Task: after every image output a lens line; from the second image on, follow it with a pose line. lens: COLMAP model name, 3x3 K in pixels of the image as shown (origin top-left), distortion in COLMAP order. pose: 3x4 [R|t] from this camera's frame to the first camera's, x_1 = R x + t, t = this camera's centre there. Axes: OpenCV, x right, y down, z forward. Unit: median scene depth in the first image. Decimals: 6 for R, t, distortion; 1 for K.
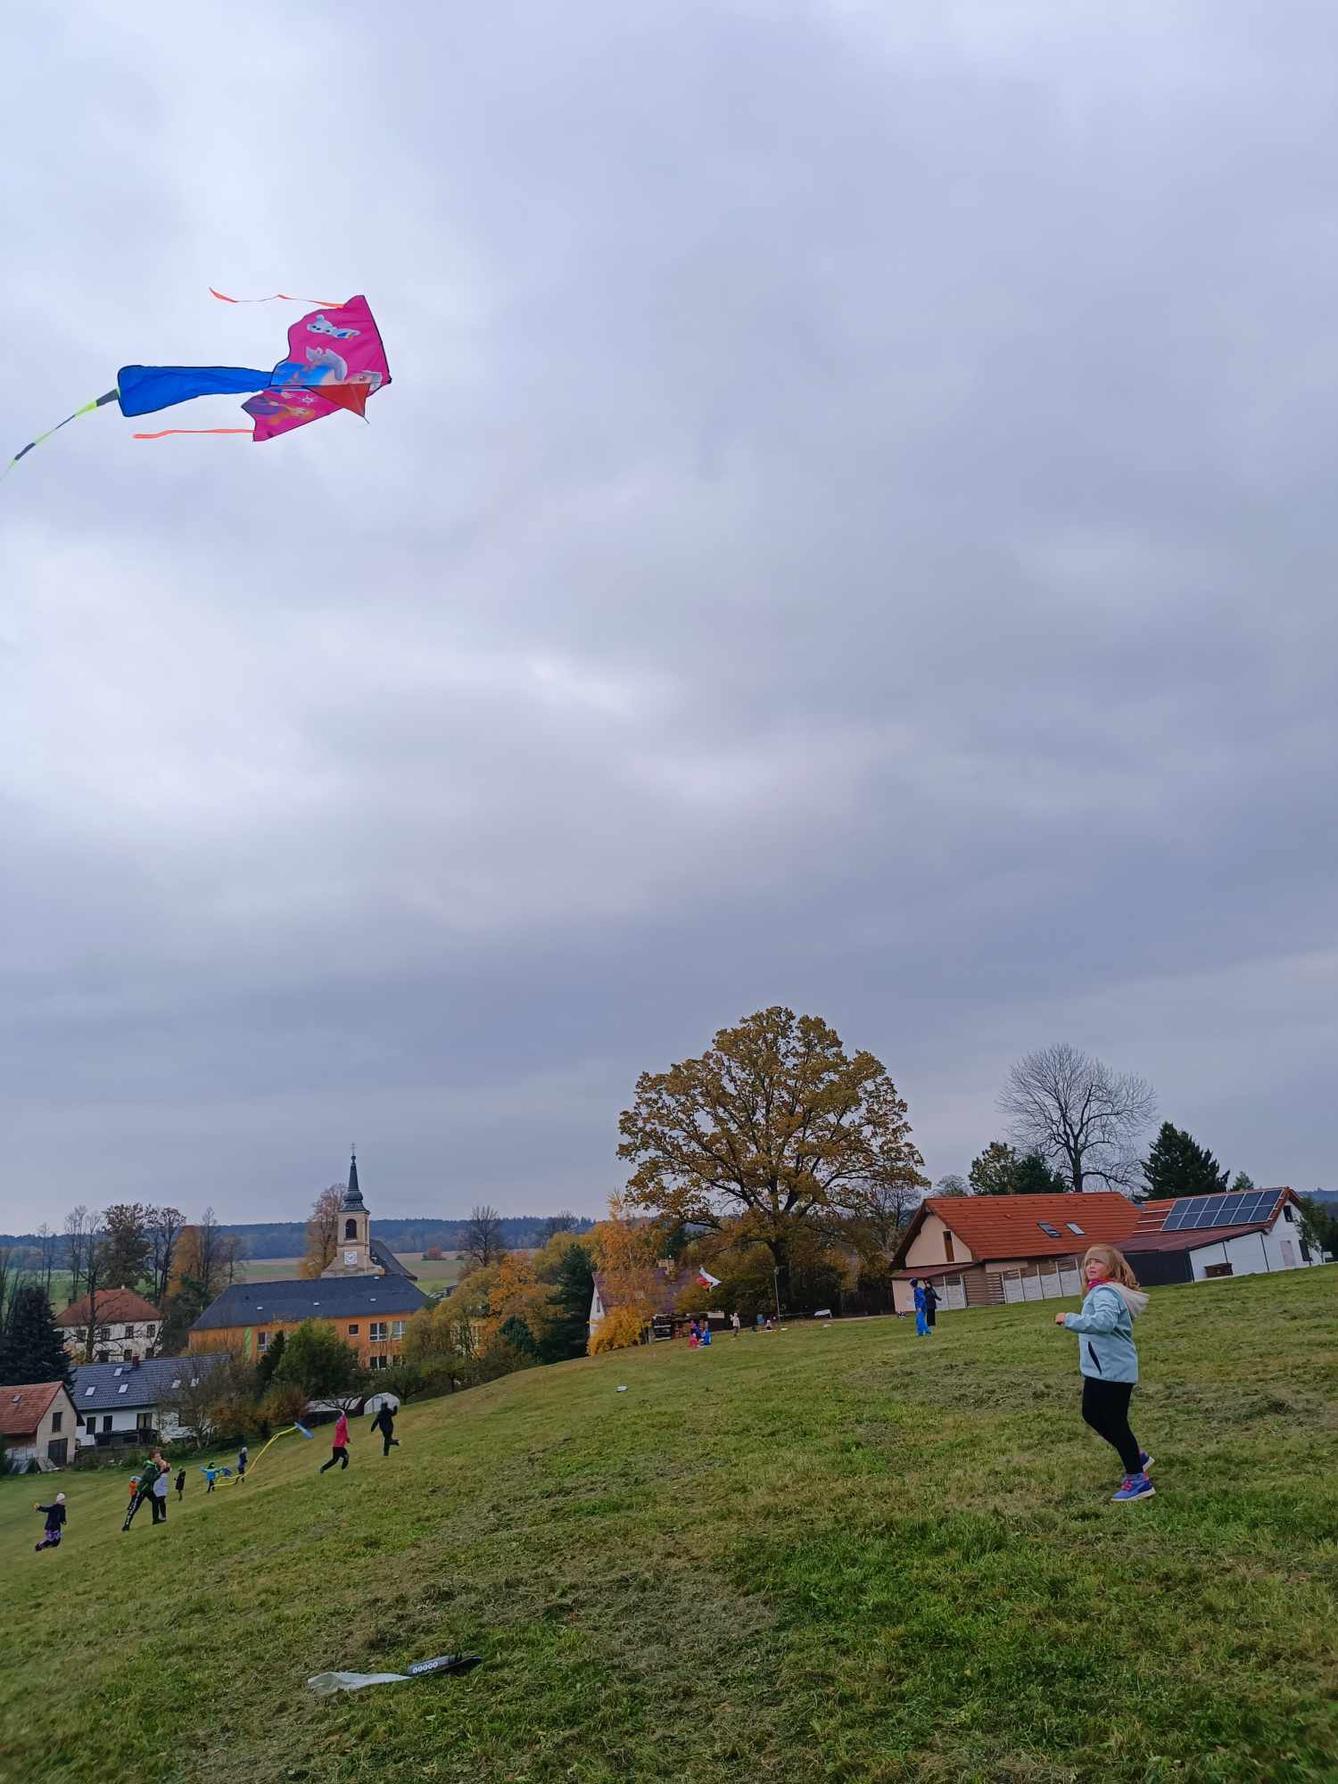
lens RADIAL K [[1295.8, 0, 677.4], [0, 1295.8, 888.0], [0, 0, 1]] dist [0.039490, -0.000011]
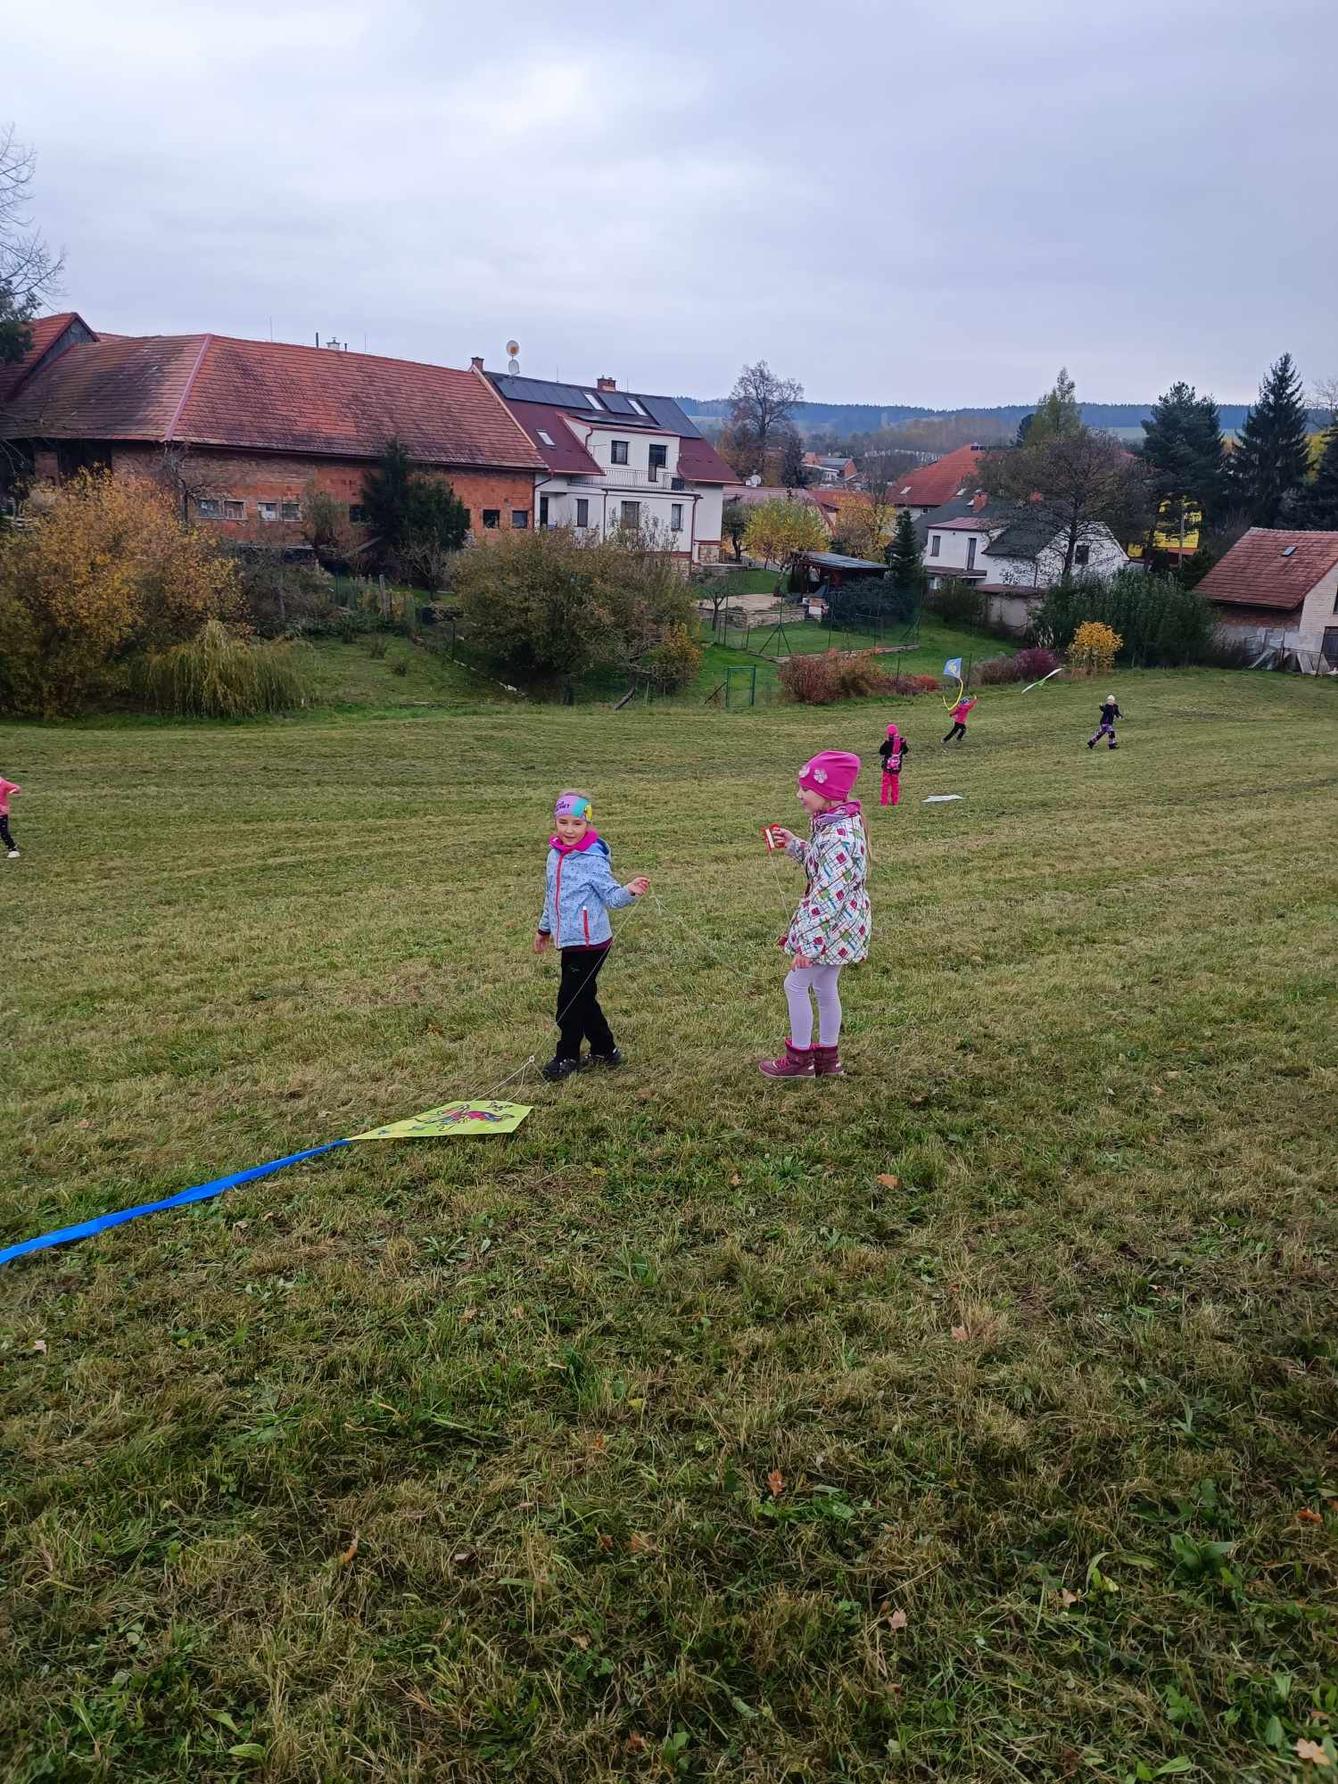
lens RADIAL K [[1295.8, 0, 677.4], [0, 1295.8, 888.0], [0, 0, 1]] dist [0.039490, -0.000011]
pose [[0.486199, 0.330672, -0.808868, -0.070952], [0.184537, 0.865910, 0.464914, 0.134151], [0.854141, -0.375307, 0.359983, 0.341545]]
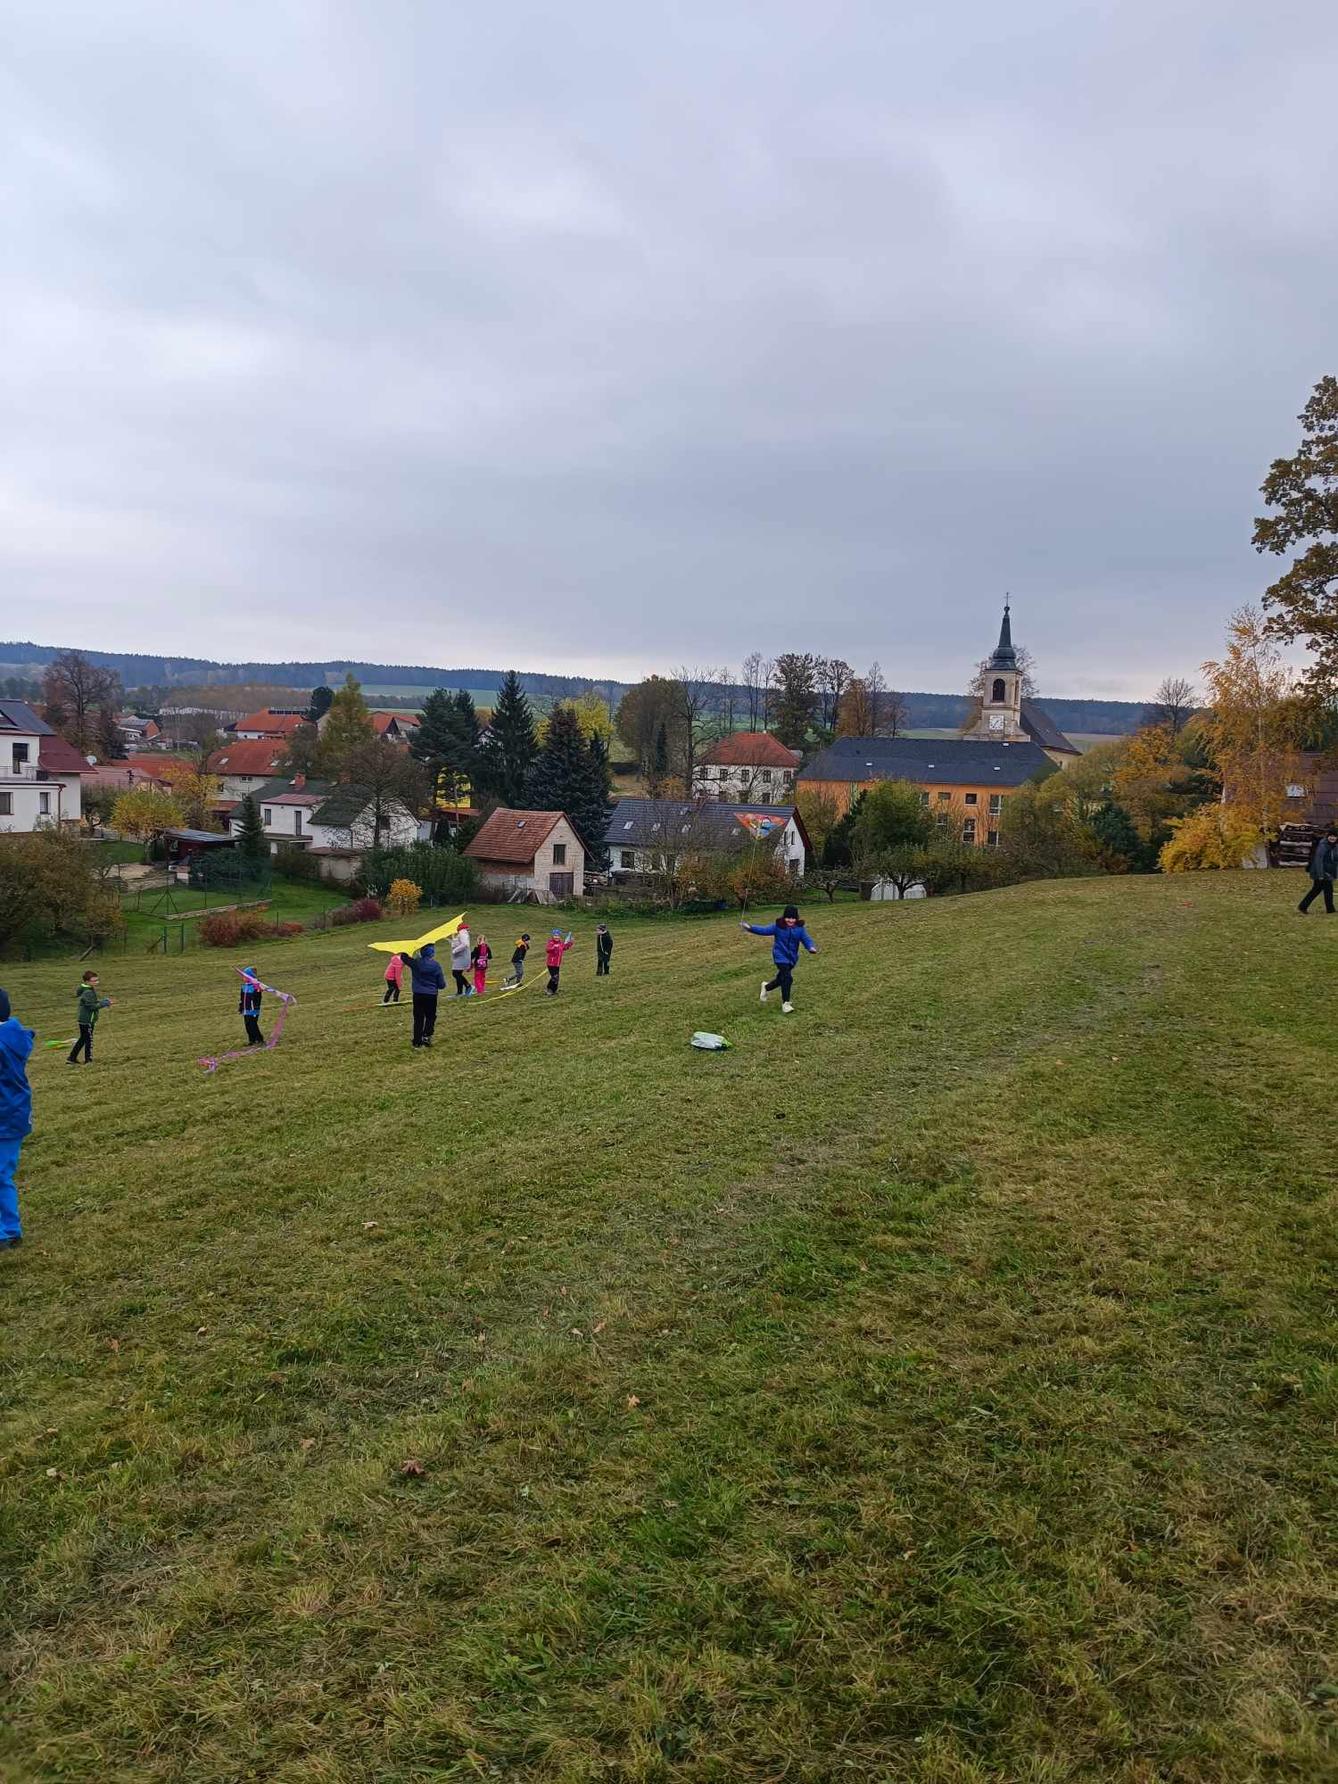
lens RADIAL K [[1295.8, 0, 677.4], [0, 1295.8, 888.0], [0, 0, 1]] dist [0.039490, -0.000011]
pose [[0.853803, 0.142124, -0.500821, 0.027505], [0.061355, 0.927838, 0.367902, 0.076606], [0.516968, -0.344844, 0.783471, 0.242523]]
